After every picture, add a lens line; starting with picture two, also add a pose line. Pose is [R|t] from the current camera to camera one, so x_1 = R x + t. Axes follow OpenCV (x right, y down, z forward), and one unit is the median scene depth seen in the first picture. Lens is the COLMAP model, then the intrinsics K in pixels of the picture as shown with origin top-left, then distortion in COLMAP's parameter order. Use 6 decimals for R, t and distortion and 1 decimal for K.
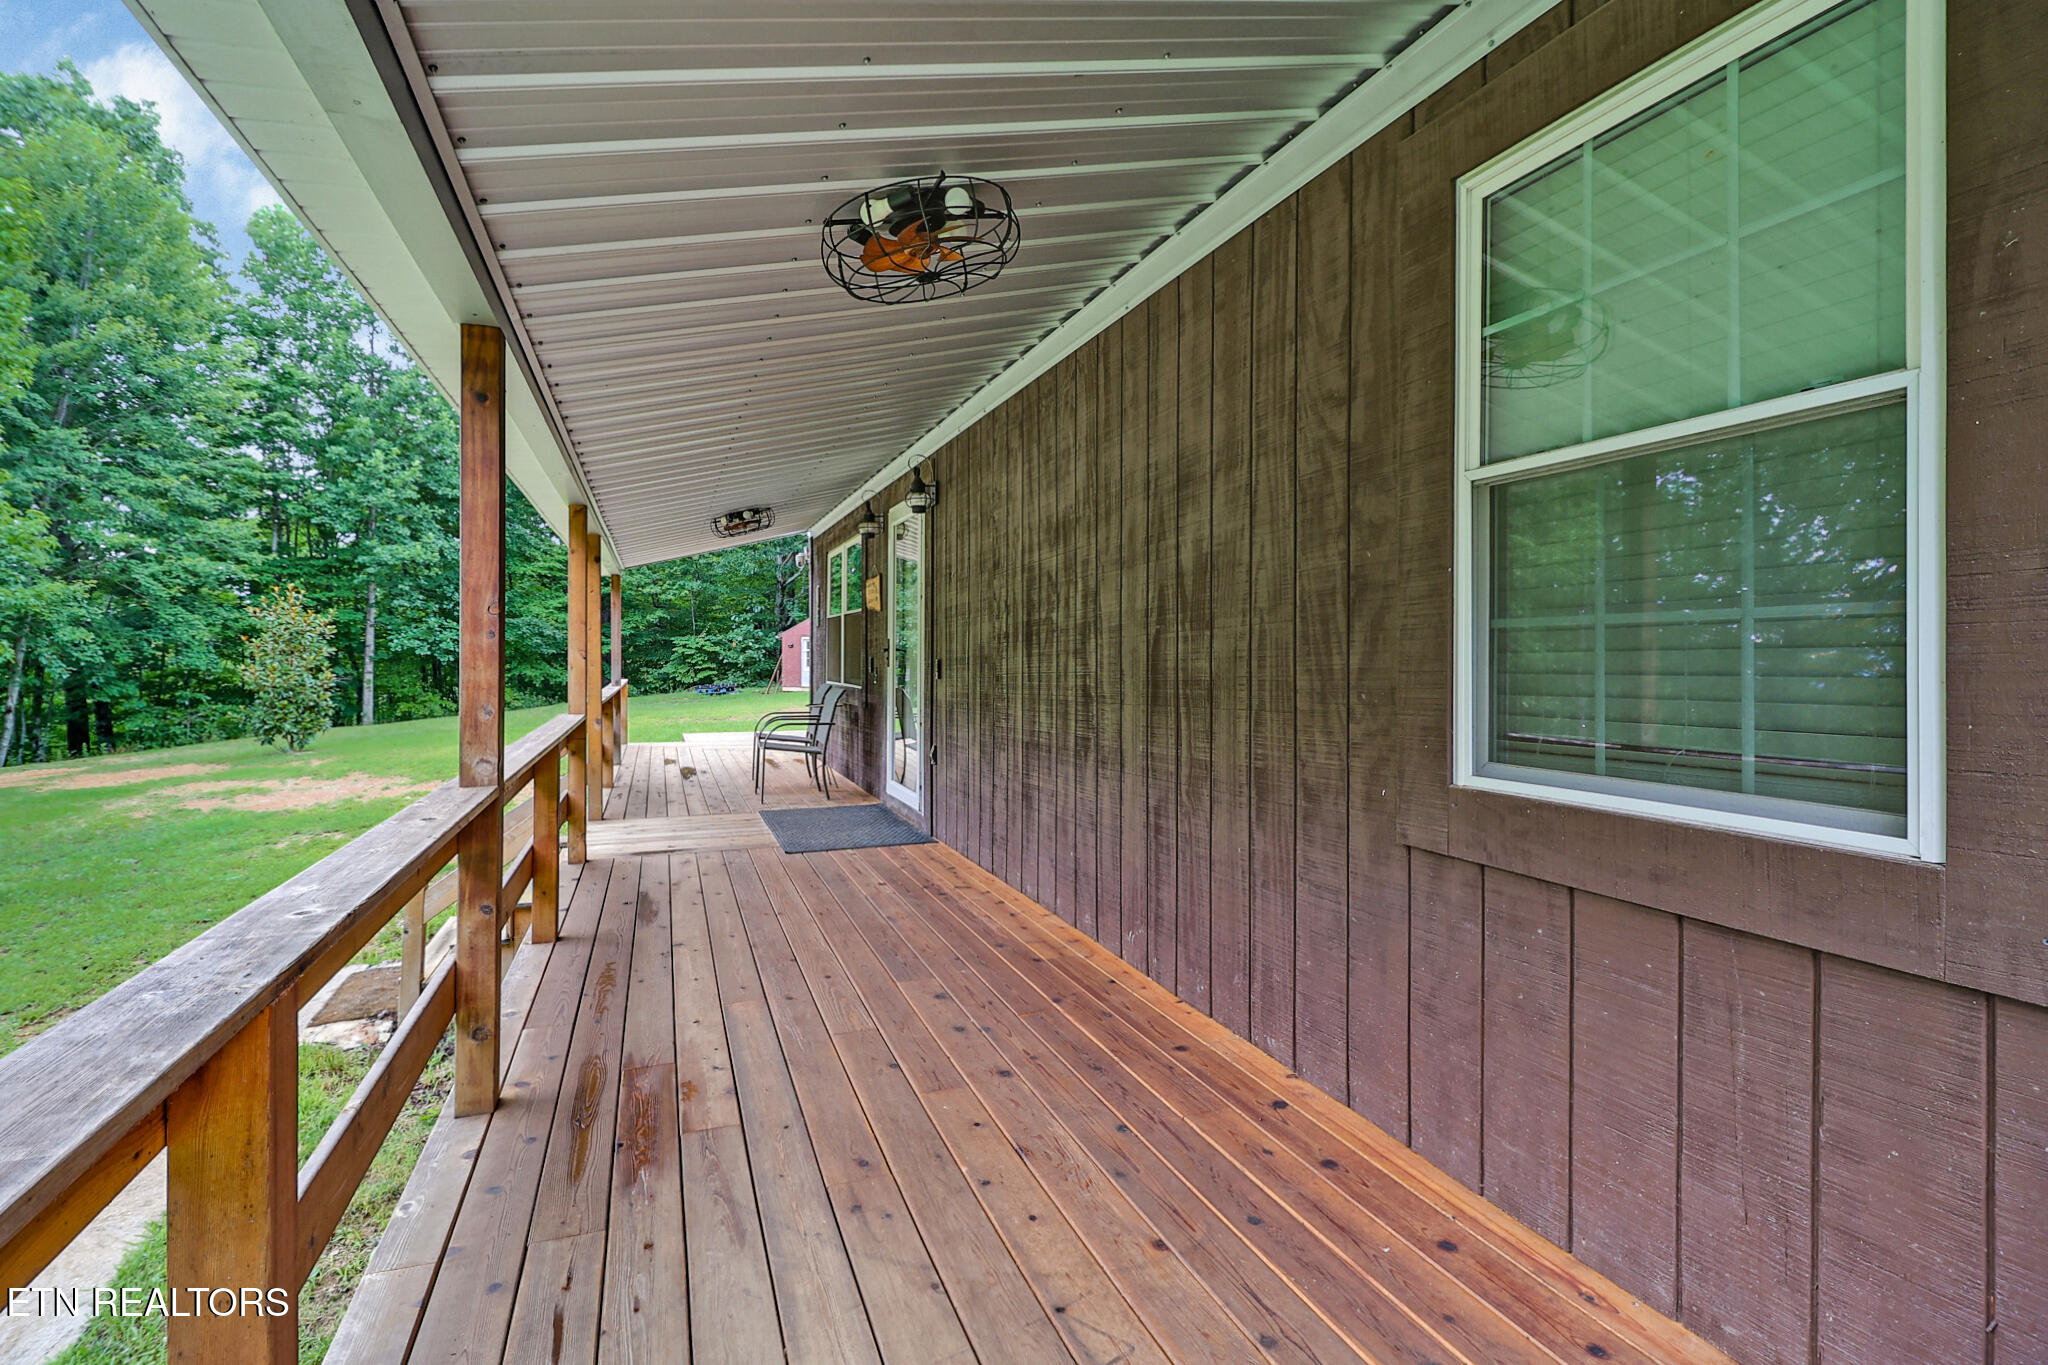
lens RADIAL K [[953.3, 0, 1026.3], [0, 953.3, 669.6], [0, 0, 1]] dist [-0.013783, -0.004686]
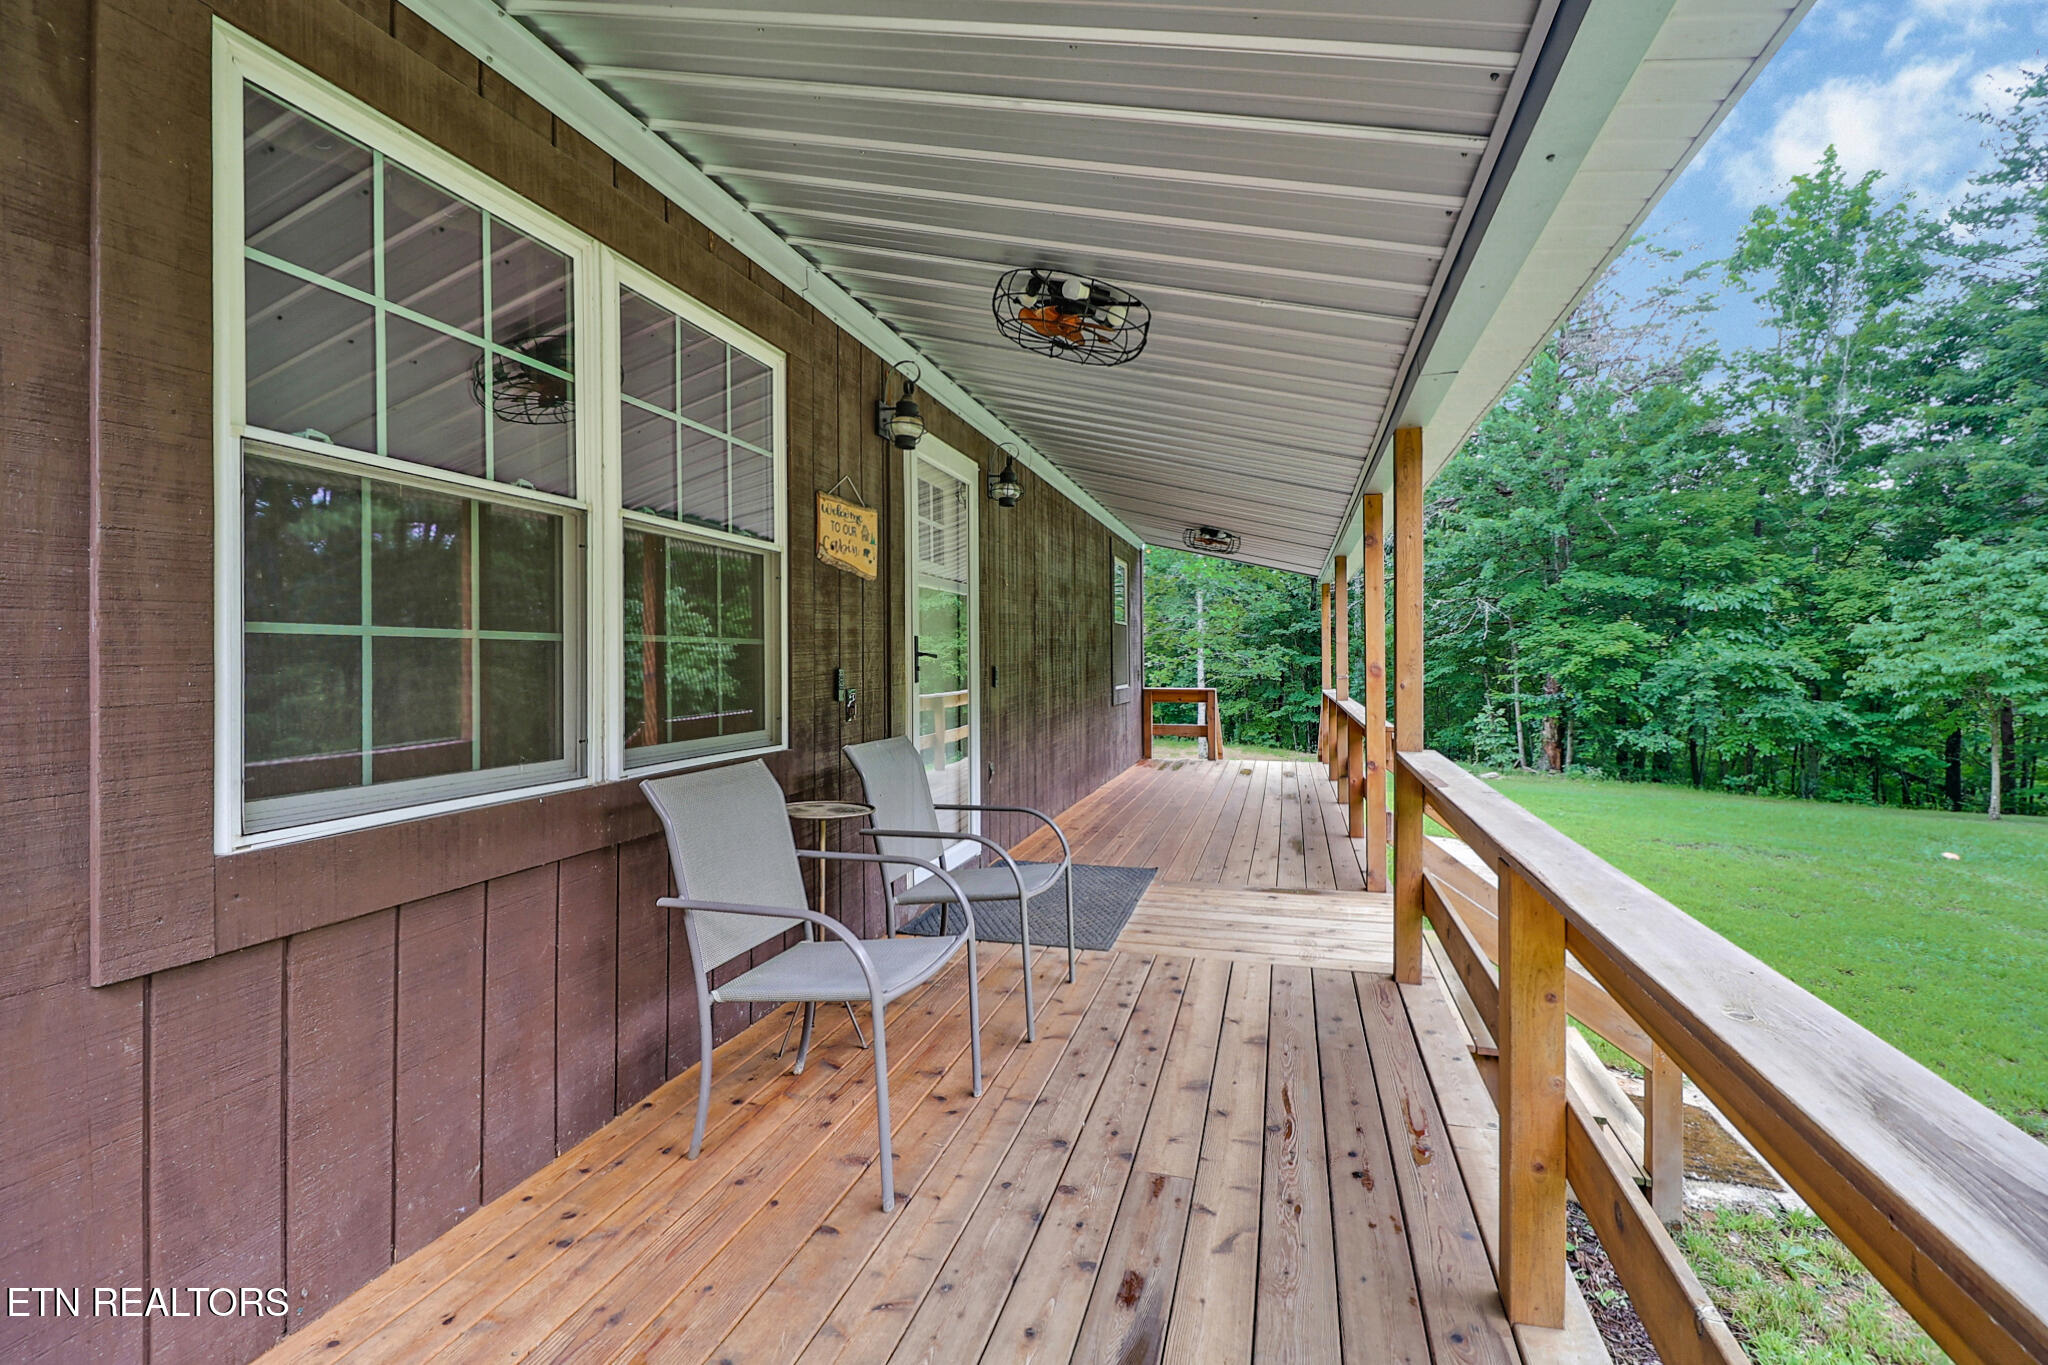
lens RADIAL K [[953.3, 0, 1027.5], [0, 953.3, 664.3], [0, 0, 1]] dist [-0.013783, -0.004686]
pose [[-0.805510, 0.005172, 0.592560, -0.693663], [0.022377, 0.999514, 0.021695, -0.033465], [-0.592160, 0.030736, -0.805234, 1.804020]]
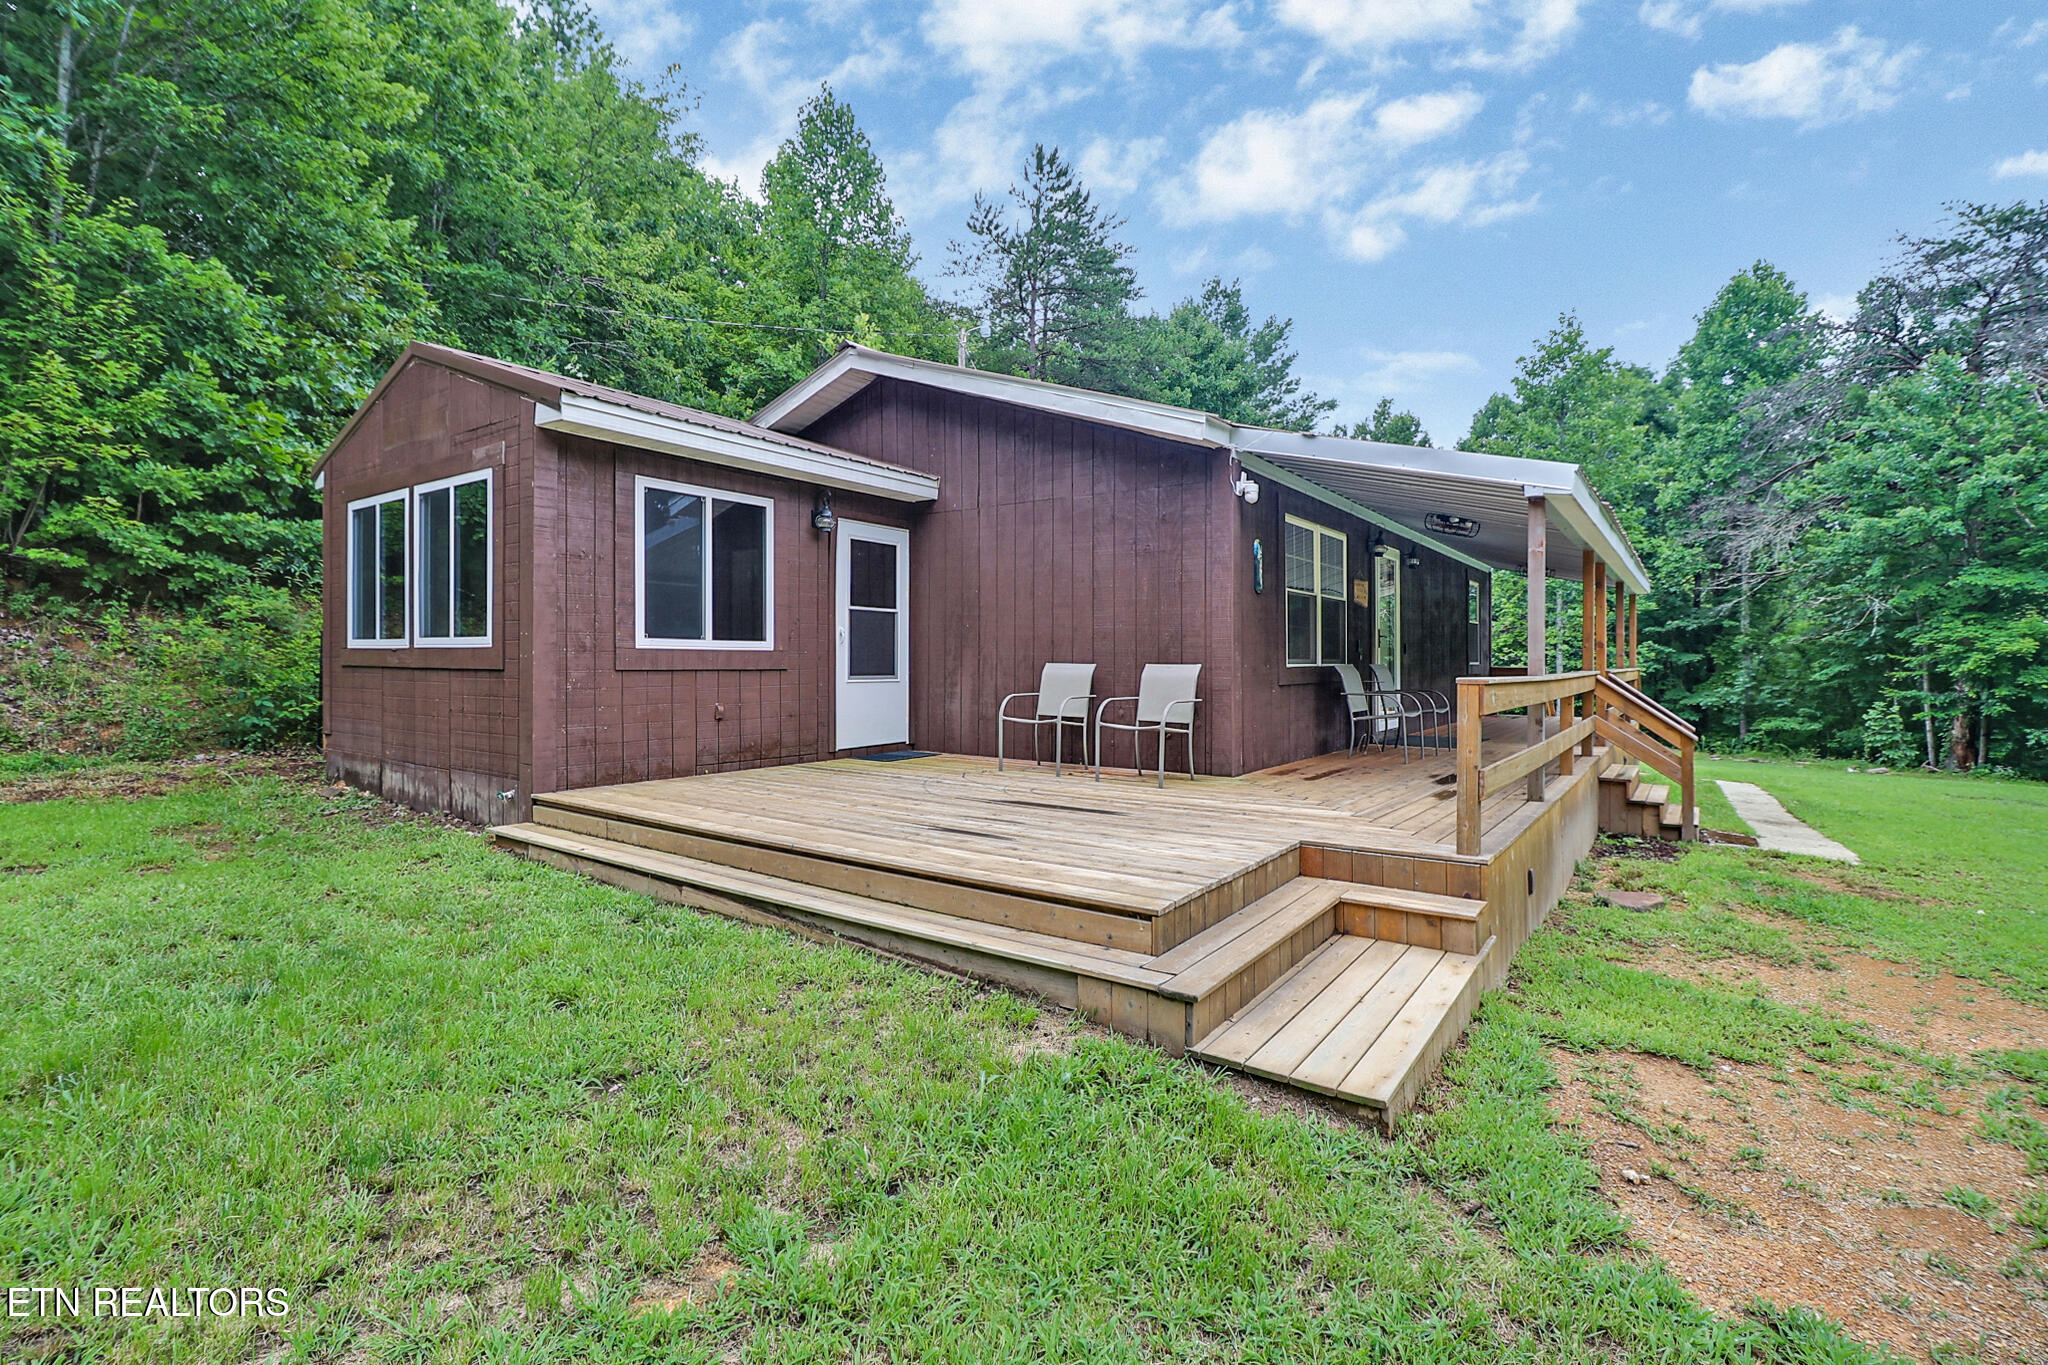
lens RADIAL K [[953.3, 0, 1015.5], [0, 953.3, 648.3], [0, 0, 1]] dist [-0.013783, -0.004686]
pose [[-0.546028, 0.007455, 0.837734, -1.372613], [0.015540, 0.999878, 0.001231, -0.016550], [-0.837623, 0.013691, -0.546078, 2.903735]]
